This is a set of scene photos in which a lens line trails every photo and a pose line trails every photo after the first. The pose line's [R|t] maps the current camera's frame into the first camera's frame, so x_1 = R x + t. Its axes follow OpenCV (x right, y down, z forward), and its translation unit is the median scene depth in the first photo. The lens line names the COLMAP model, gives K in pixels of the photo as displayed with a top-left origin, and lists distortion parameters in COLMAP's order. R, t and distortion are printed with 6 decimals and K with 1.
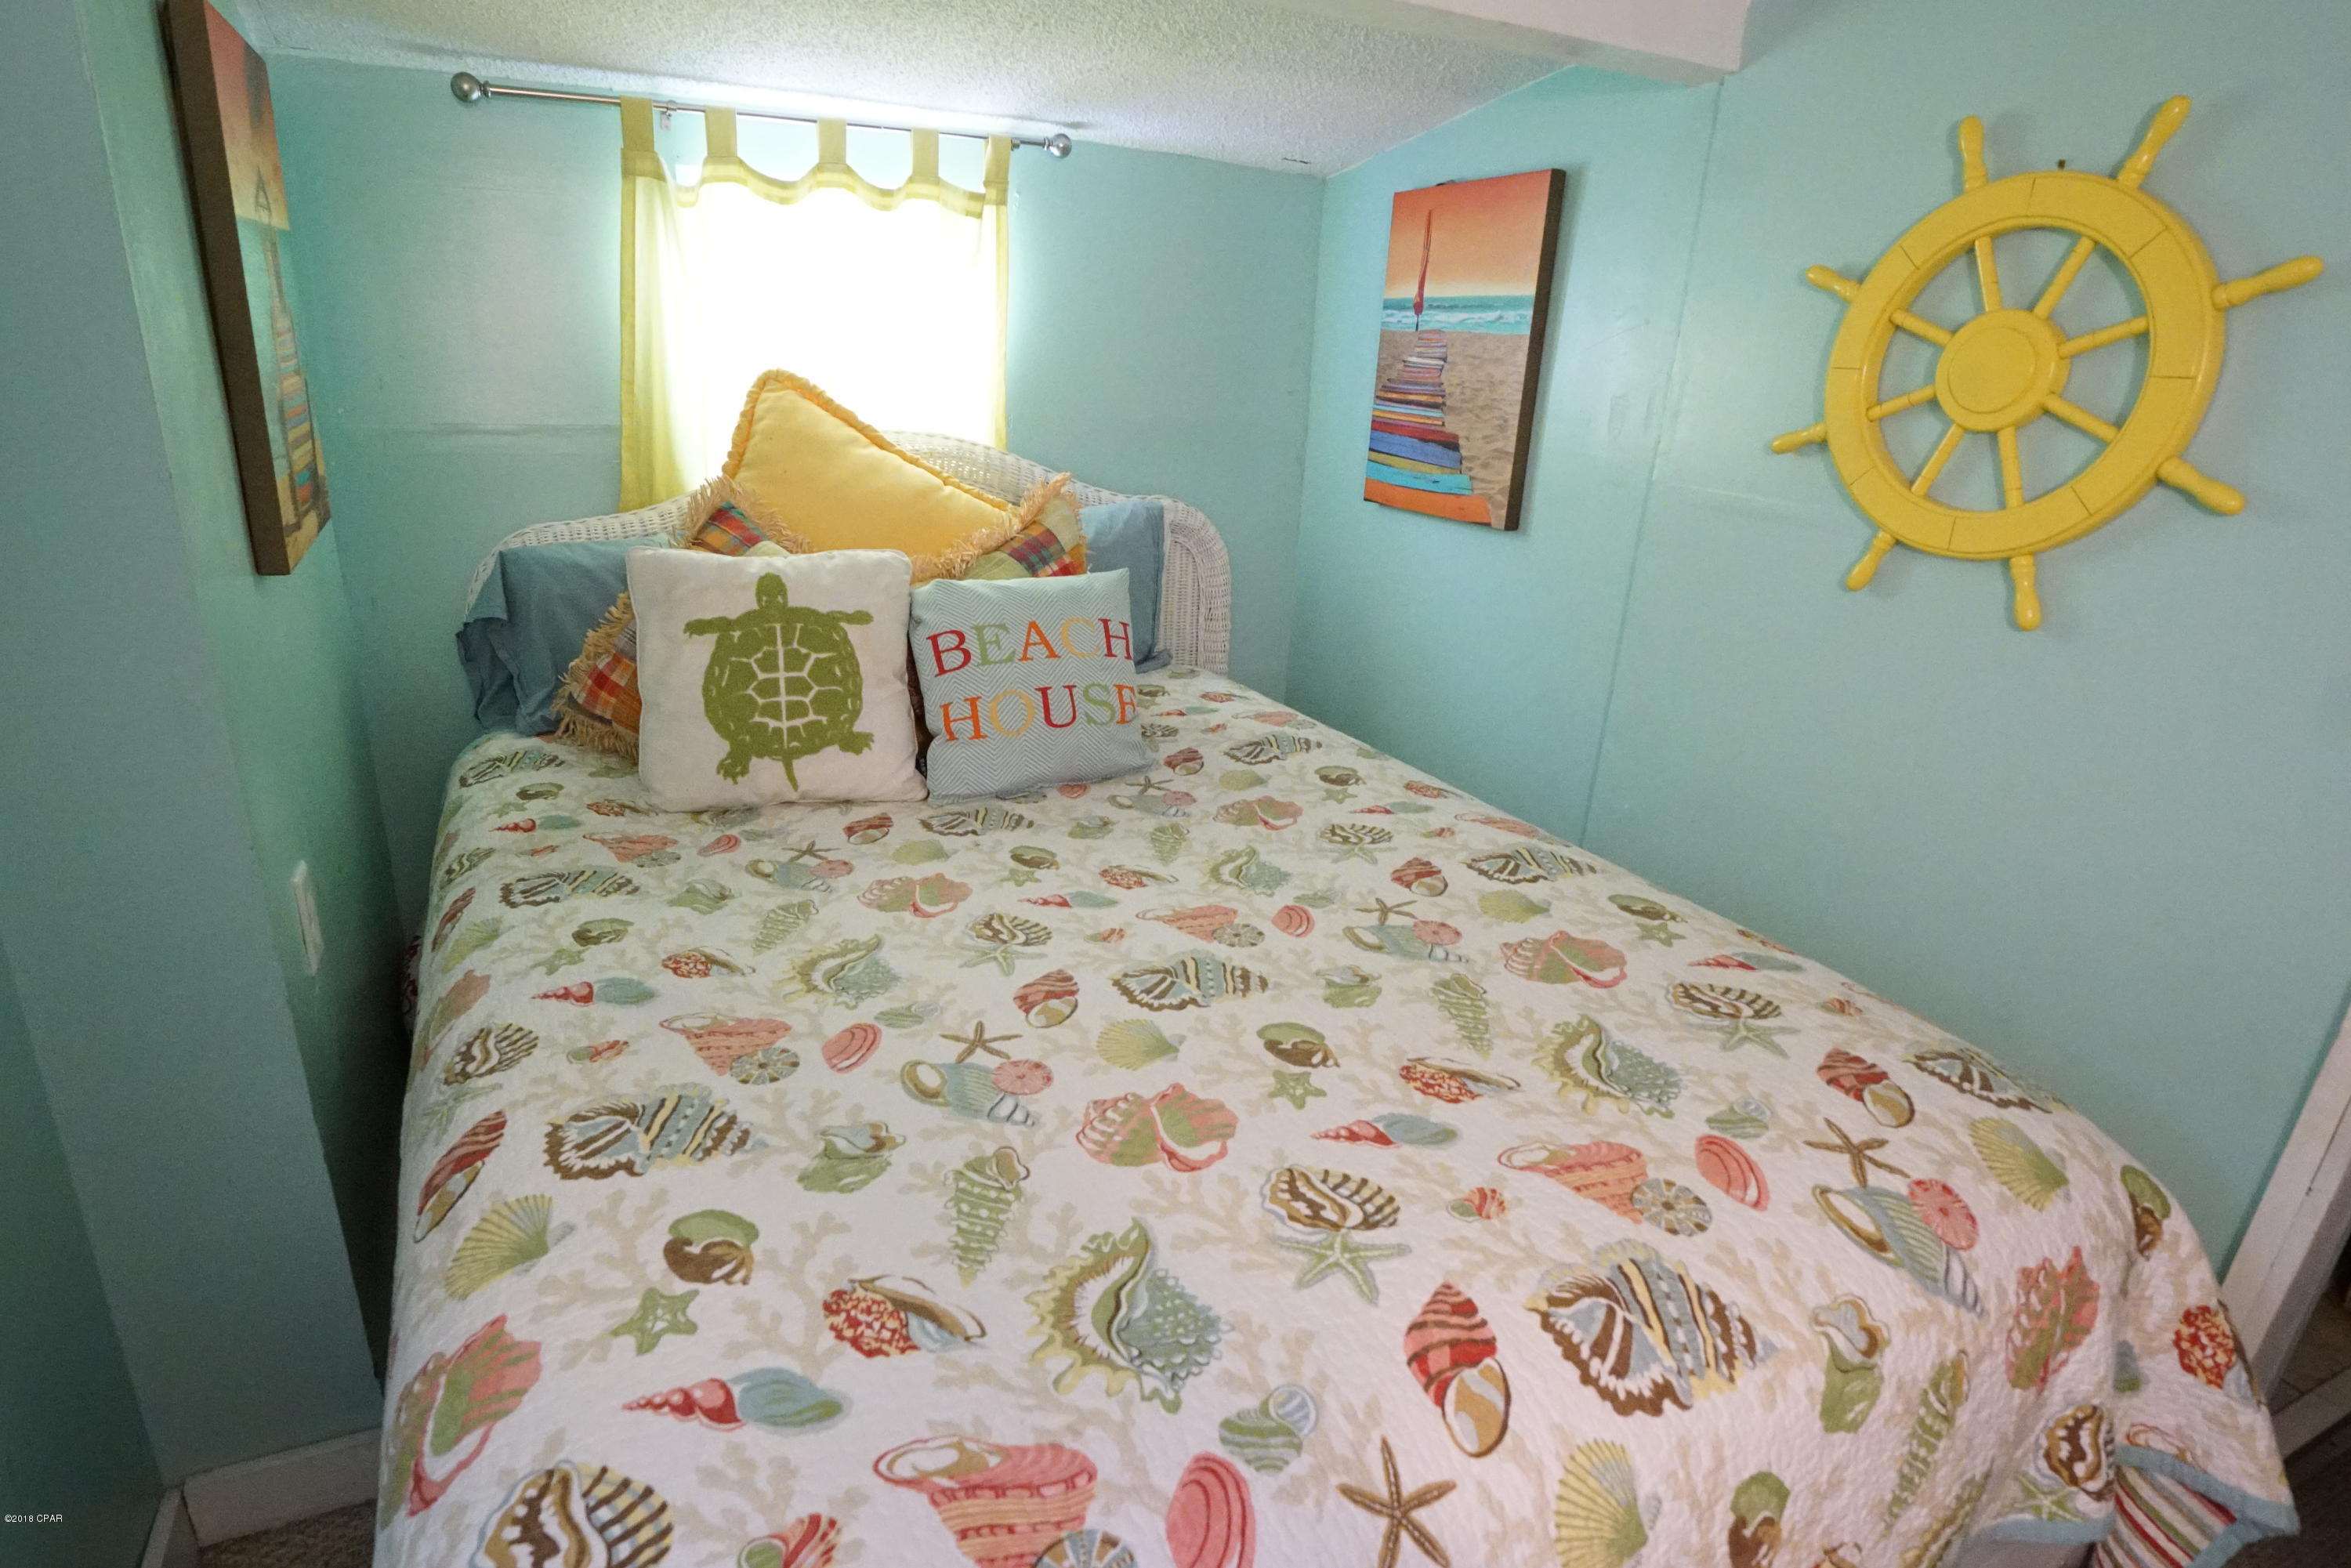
lens RADIAL K [[1247.8, 0, 1166.9], [0, 1247.8, 785.3], [0, 0, 1]] dist [-0.022161, -0.000075]
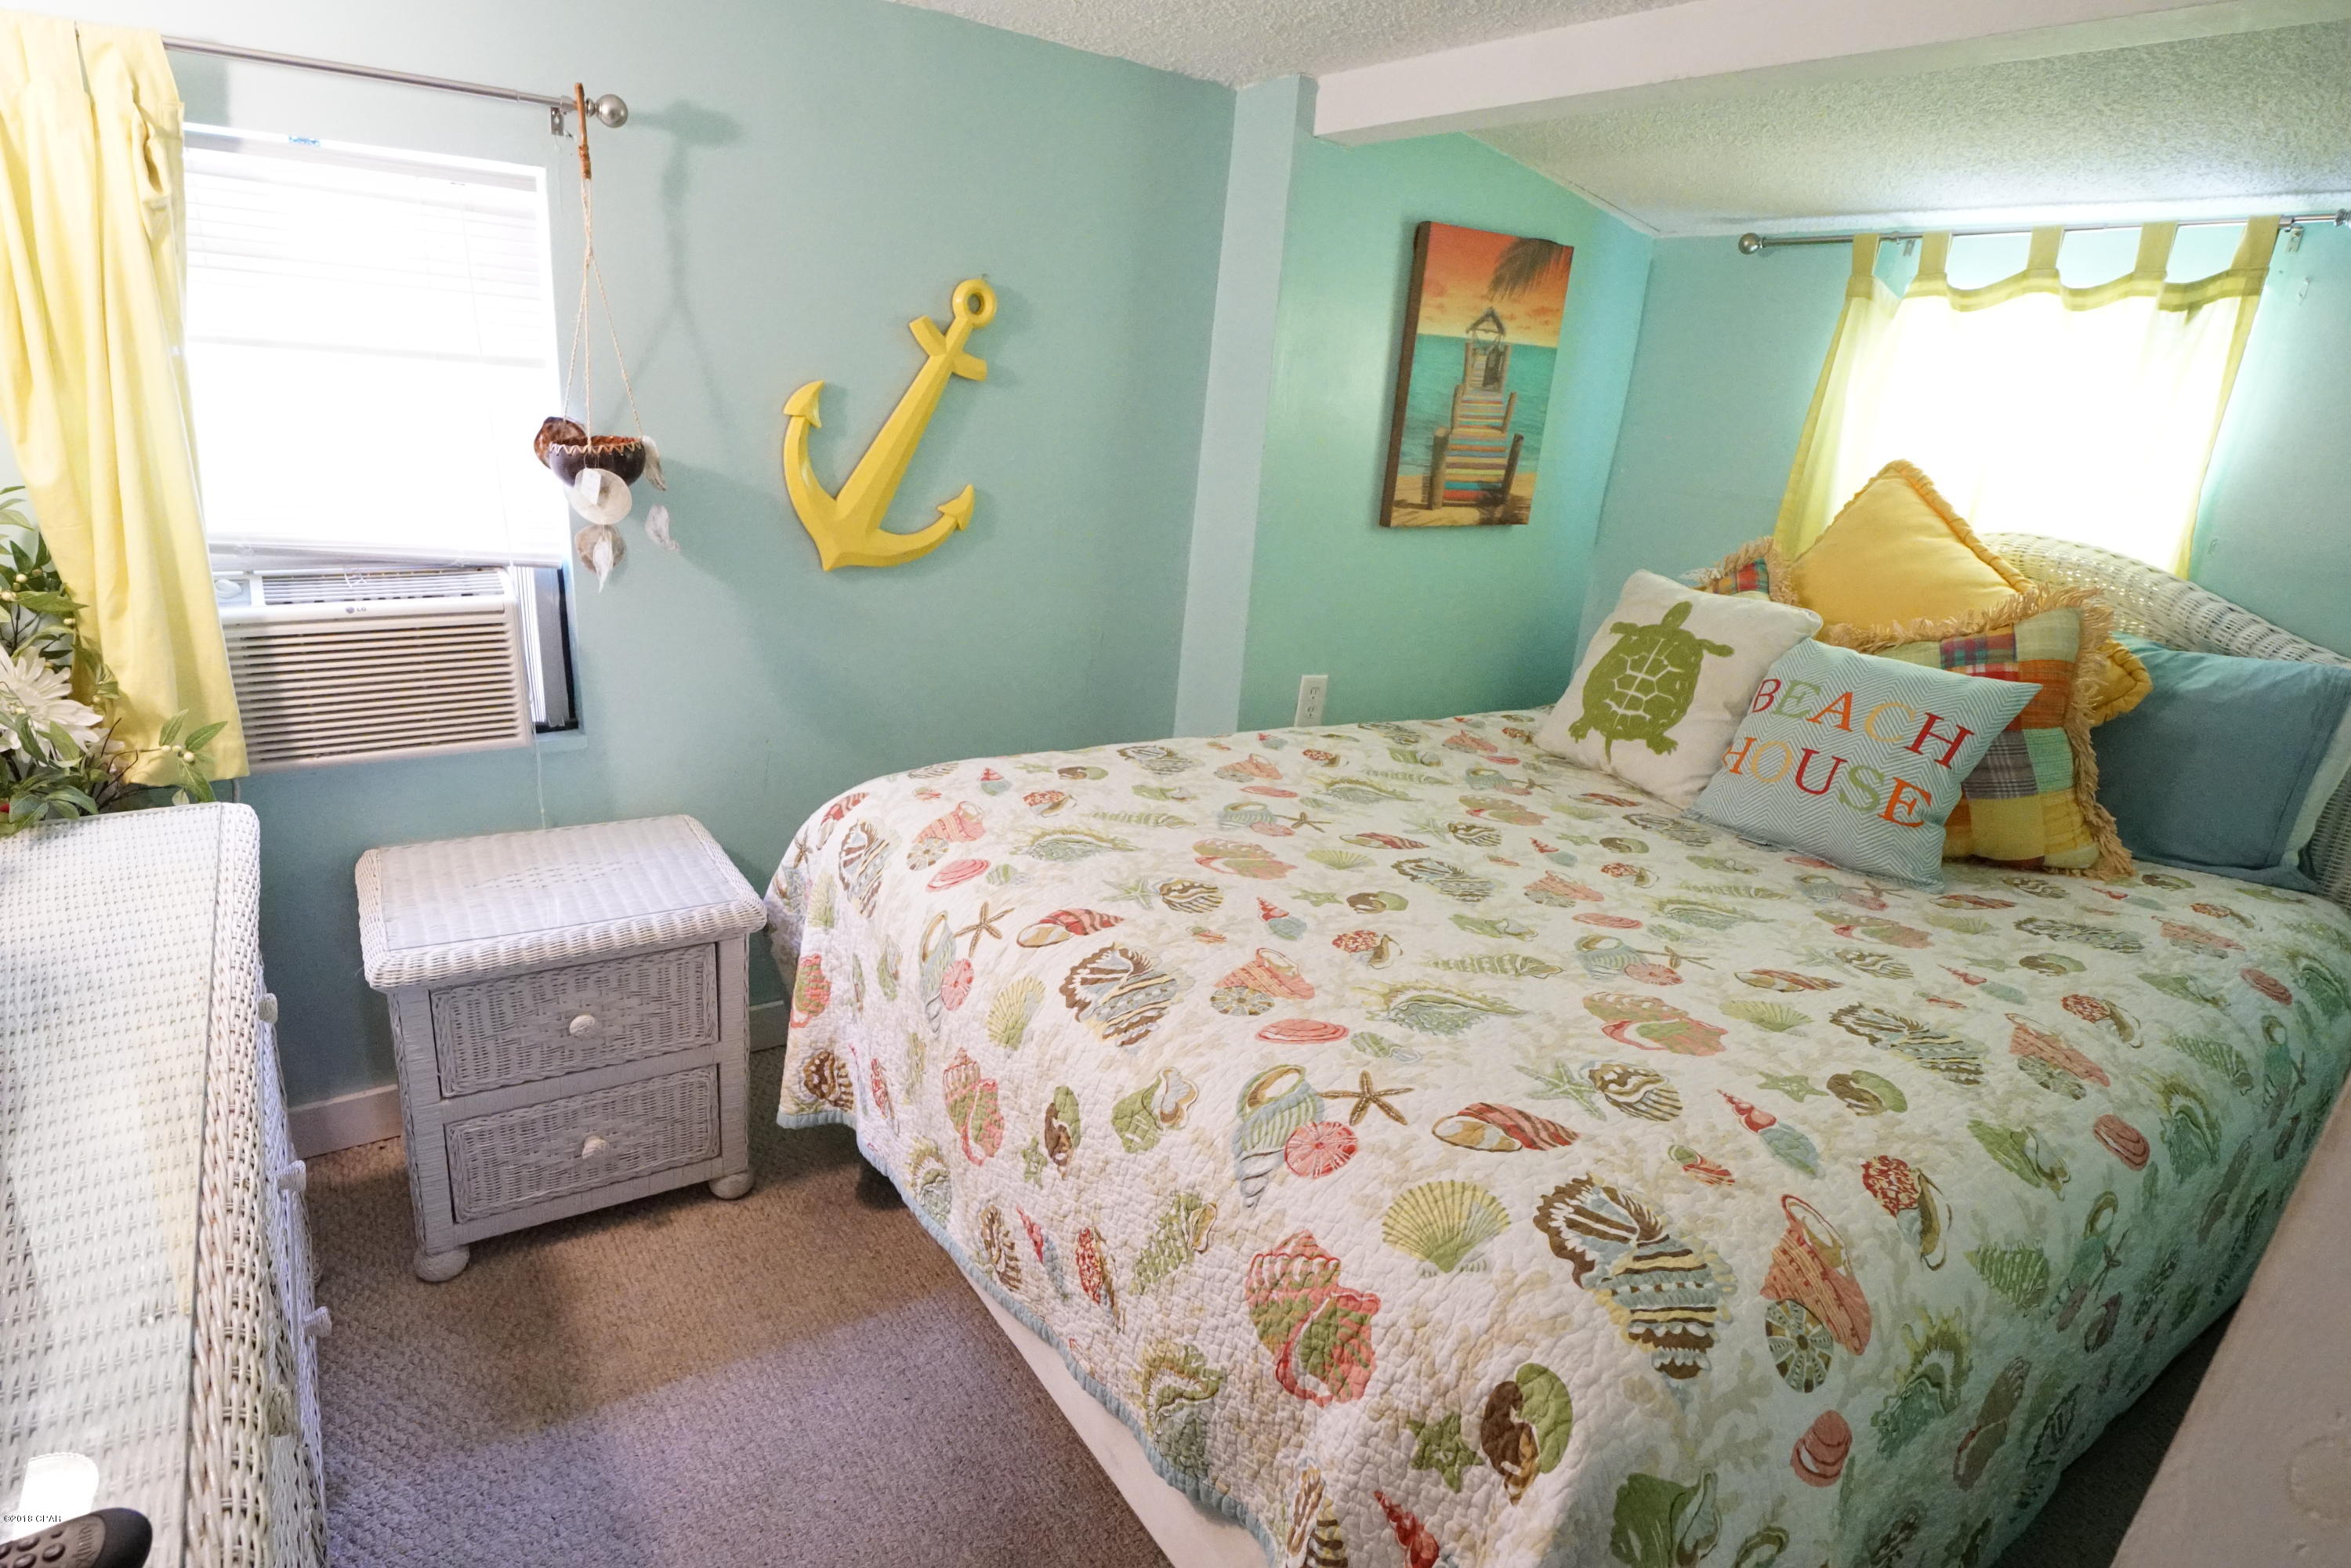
lens RADIAL K [[1247.8, 0, 1112.4], [0, 1247.8, 785.0], [0, 0, 1]] dist [-0.022161, -0.000075]
pose [[0.125268, 0.273544, -0.953668, 0.855715], [-0.397455, 0.894570, 0.204386, -0.035342], [0.909031, 0.353437, 0.220782, 0.290901]]
